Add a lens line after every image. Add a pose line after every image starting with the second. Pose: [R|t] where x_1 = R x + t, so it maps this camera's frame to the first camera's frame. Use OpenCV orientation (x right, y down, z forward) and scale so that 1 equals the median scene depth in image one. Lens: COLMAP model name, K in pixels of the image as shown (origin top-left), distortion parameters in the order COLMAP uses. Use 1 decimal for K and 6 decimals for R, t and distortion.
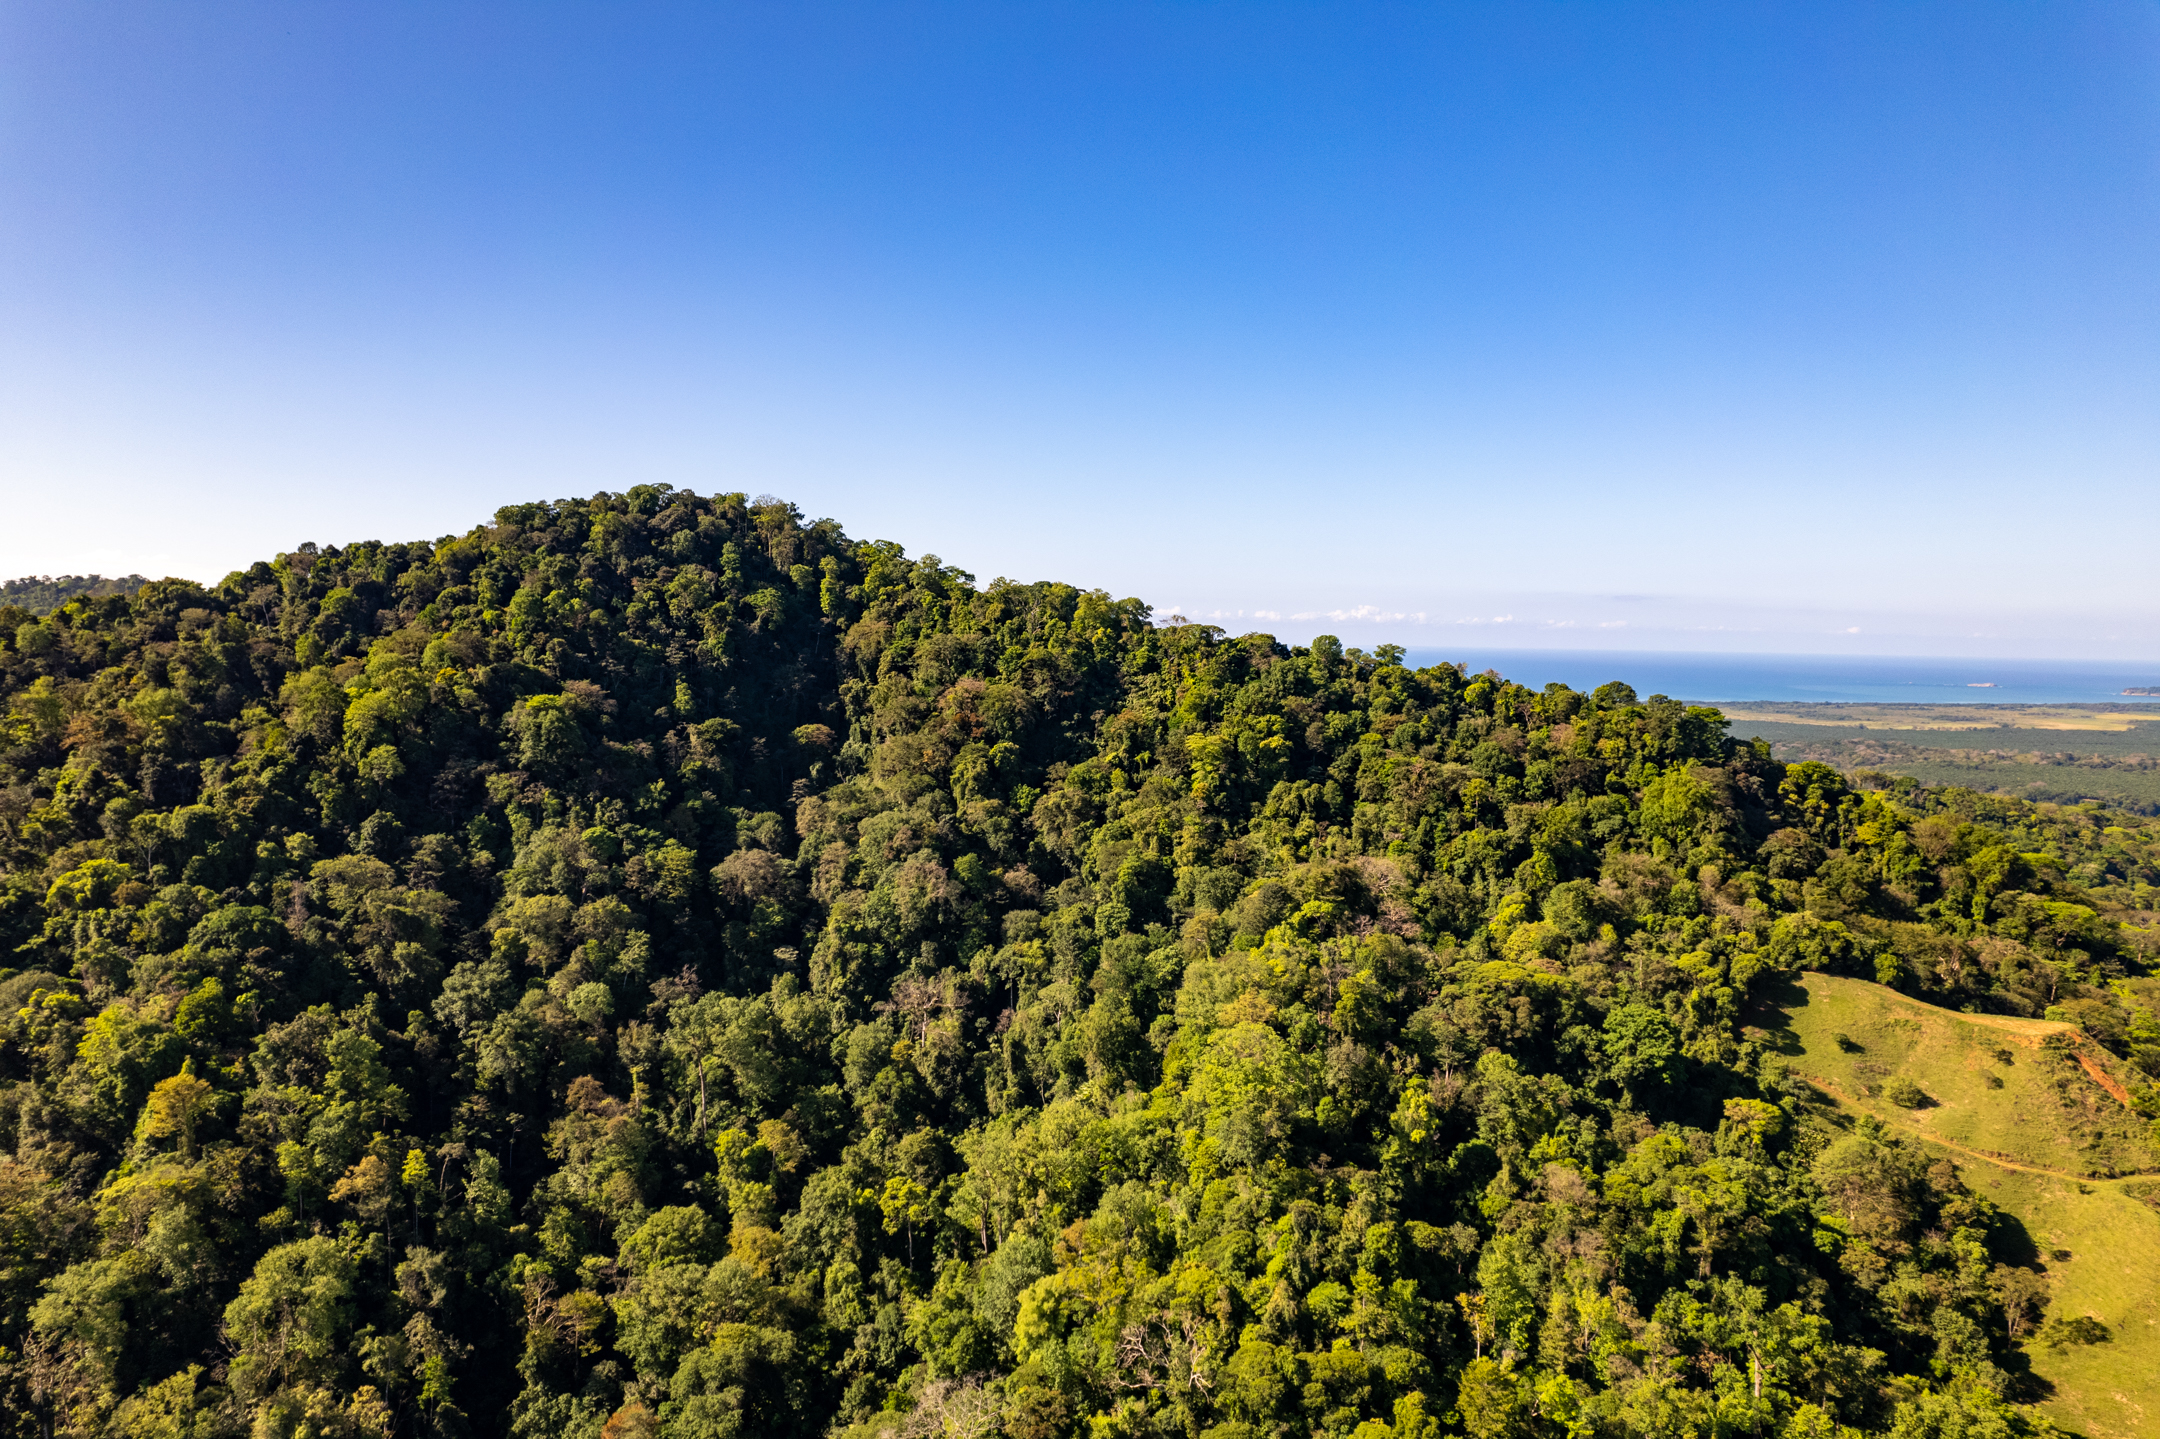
lens RADIAL K [[1377.4, 0, 1075.4], [0, 1377.4, 734.6], [0, 0, 1]] dist [-0.076338, 0.068504]
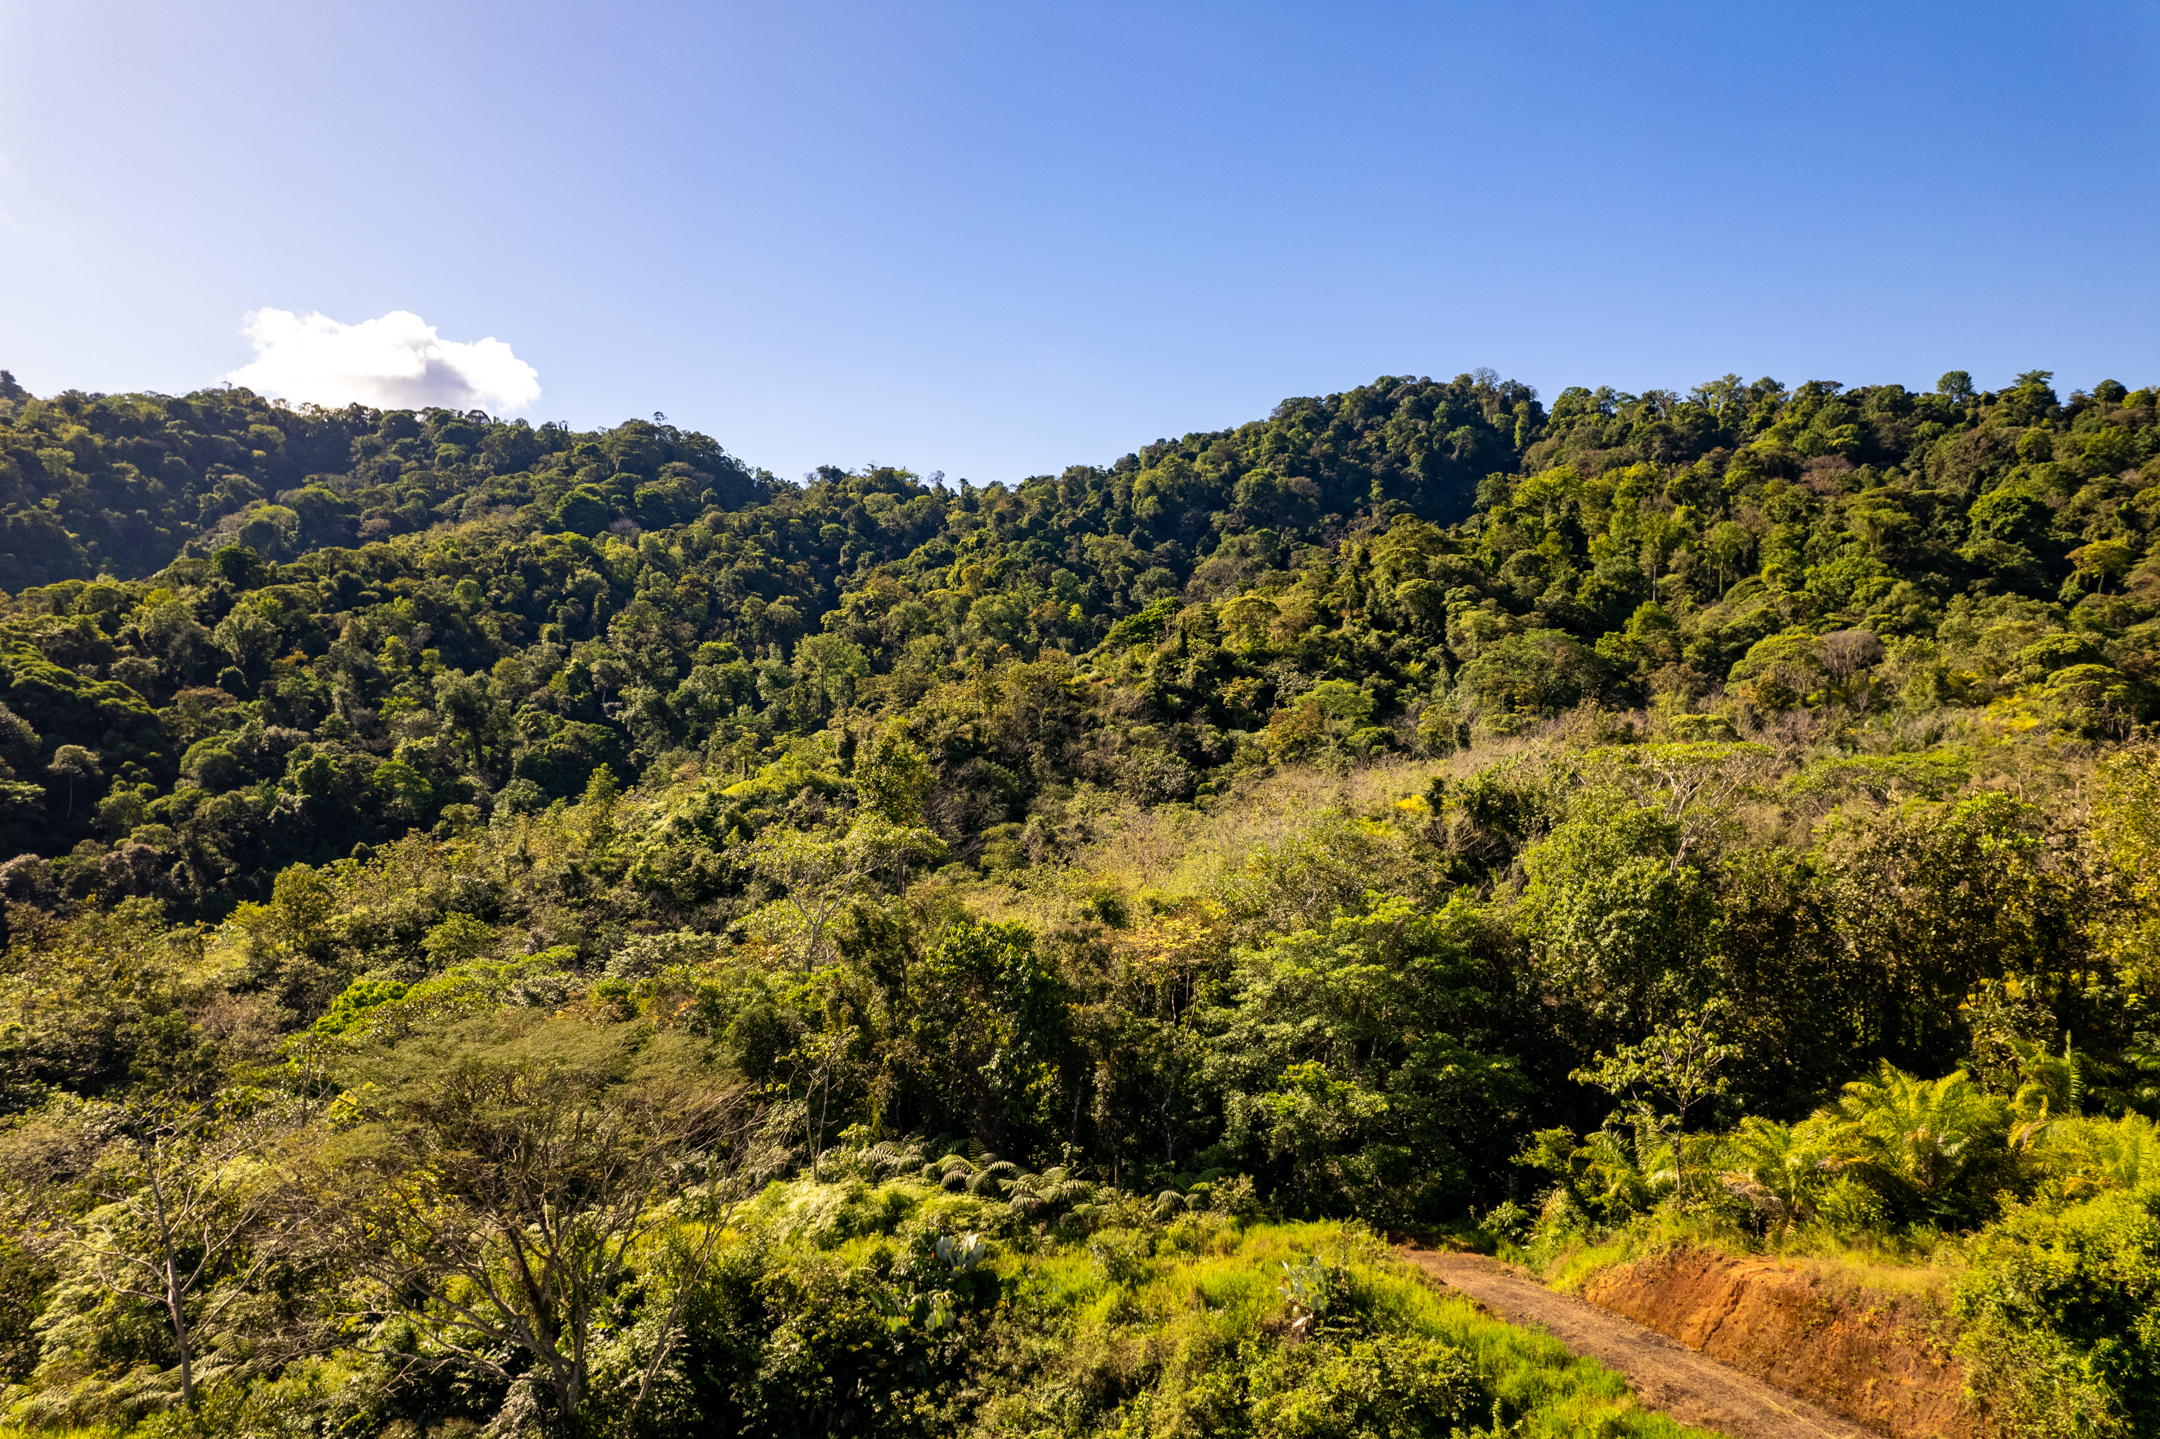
lens RADIAL K [[1377.4, 0, 1075.4], [0, 1377.4, 734.6], [0, 0, 1]] dist [-0.076338, 0.068504]
pose [[0.768859, -0.004916, -0.639399, 0.416974], [-0.056927, 0.995473, -0.076106, 0.404369], [0.636879, 0.094914, 0.765099, -0.211362]]
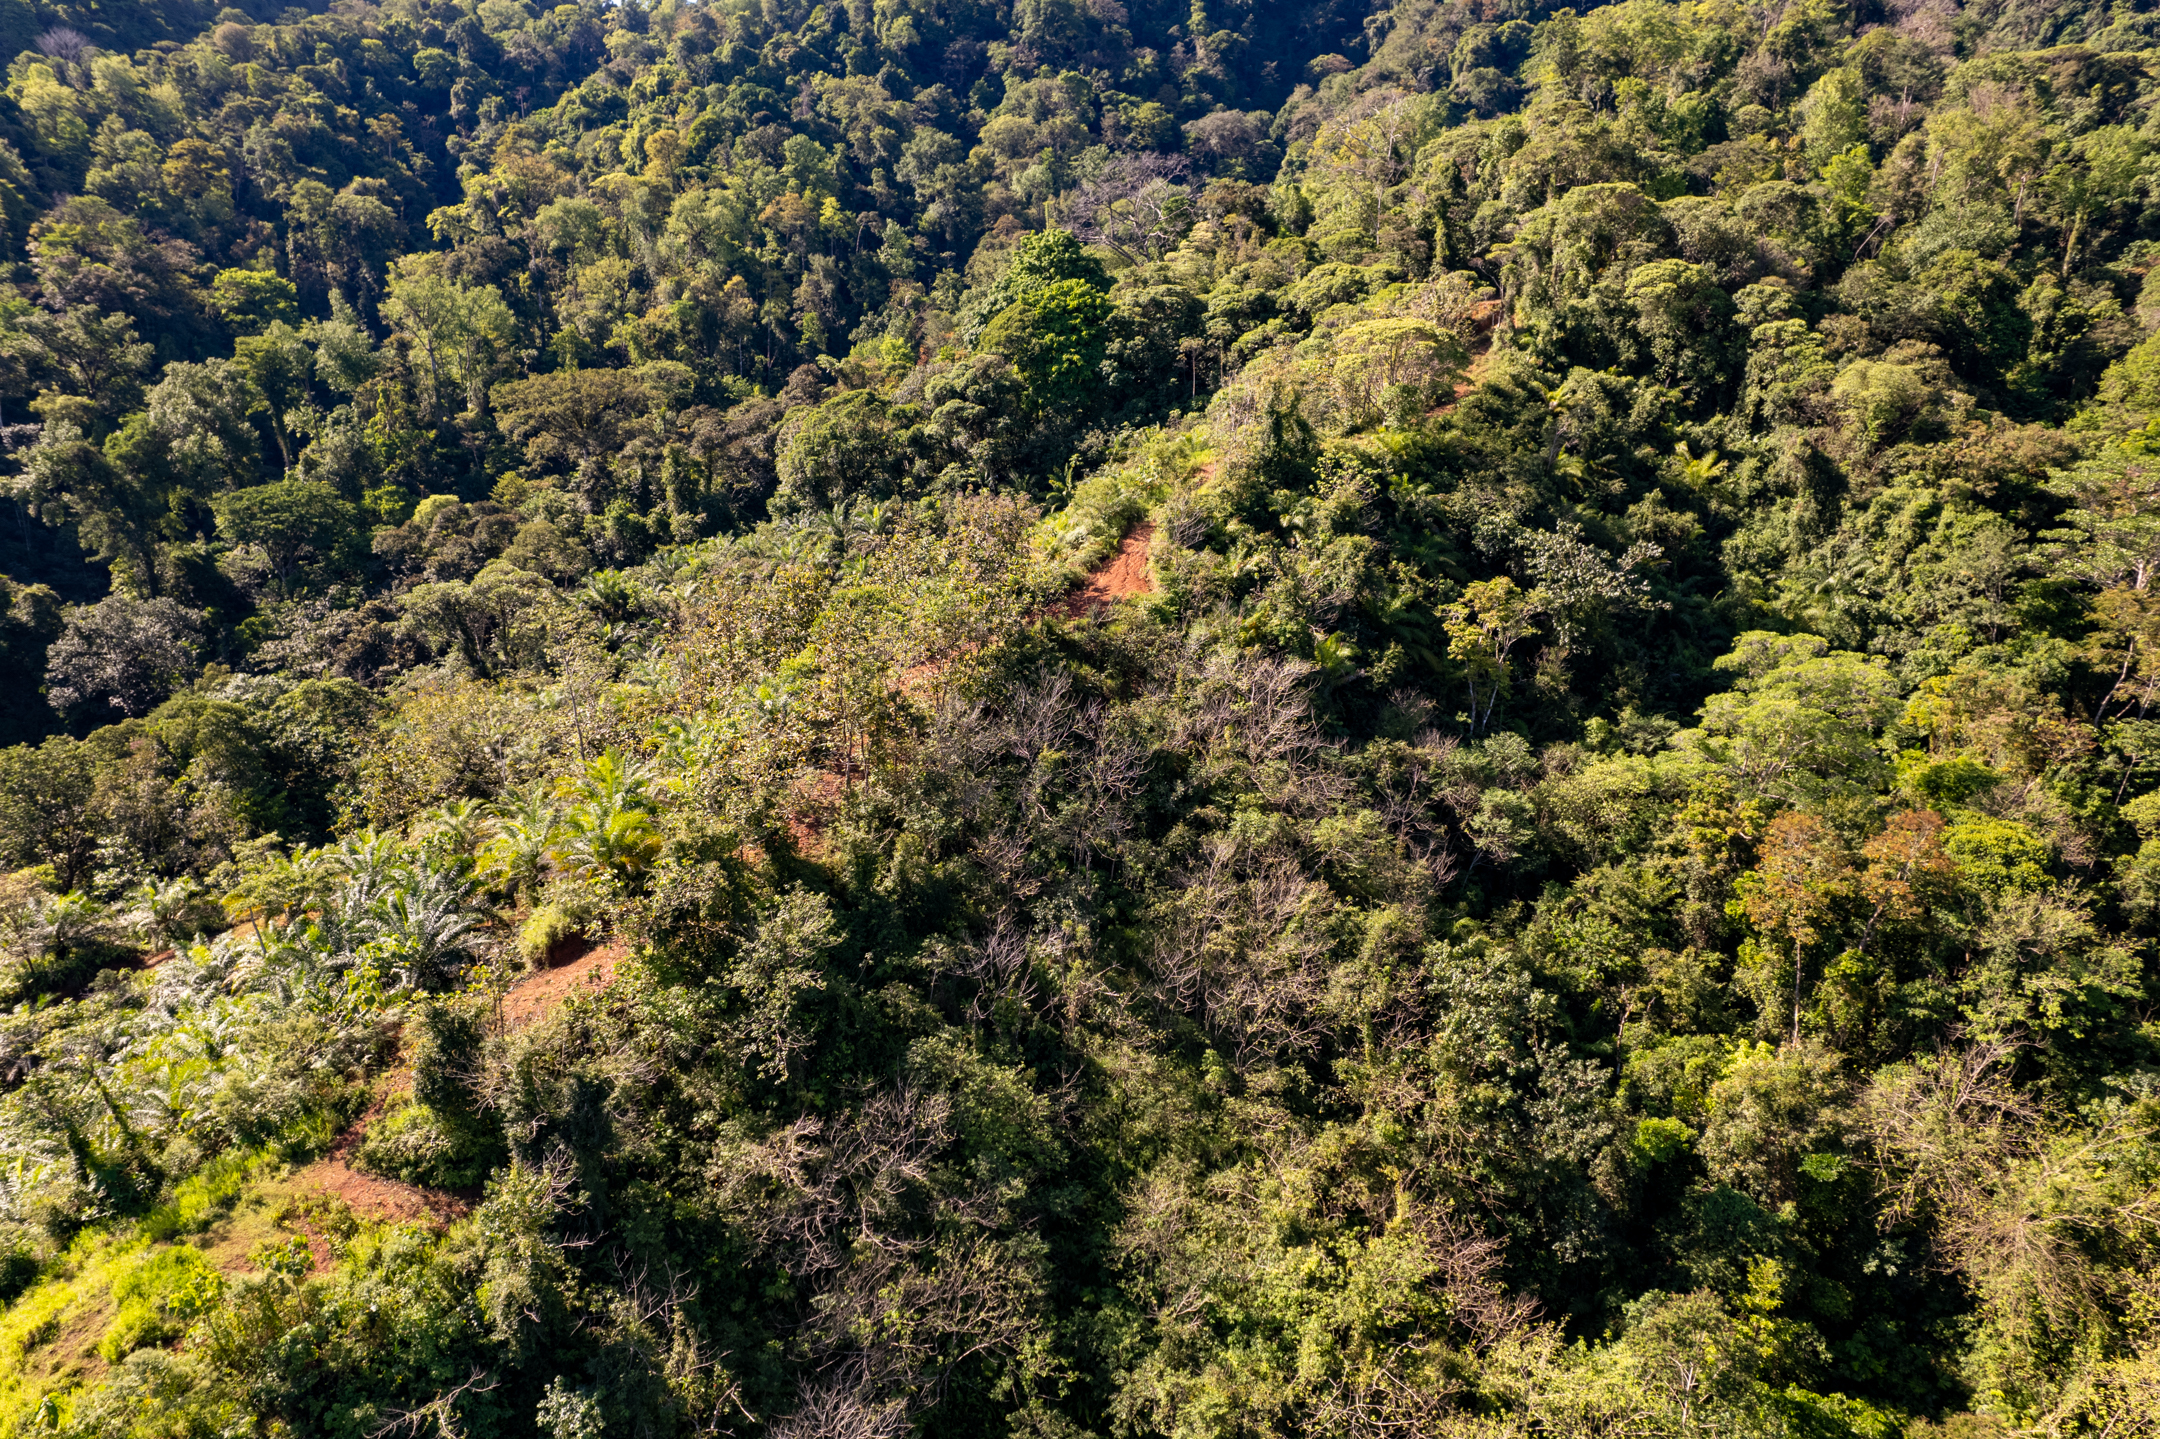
lens RADIAL K [[1377.4, 0, 1075.4], [0, 1377.4, 734.6], [0, 0, 1]] dist [-0.076338, 0.068504]
pose [[0.888248, 0.135965, -0.438781, 0.170736], [-0.033715, 0.971912, 0.232916, 0.315947], [0.458125, -0.192094, 0.867883, 0.011904]]
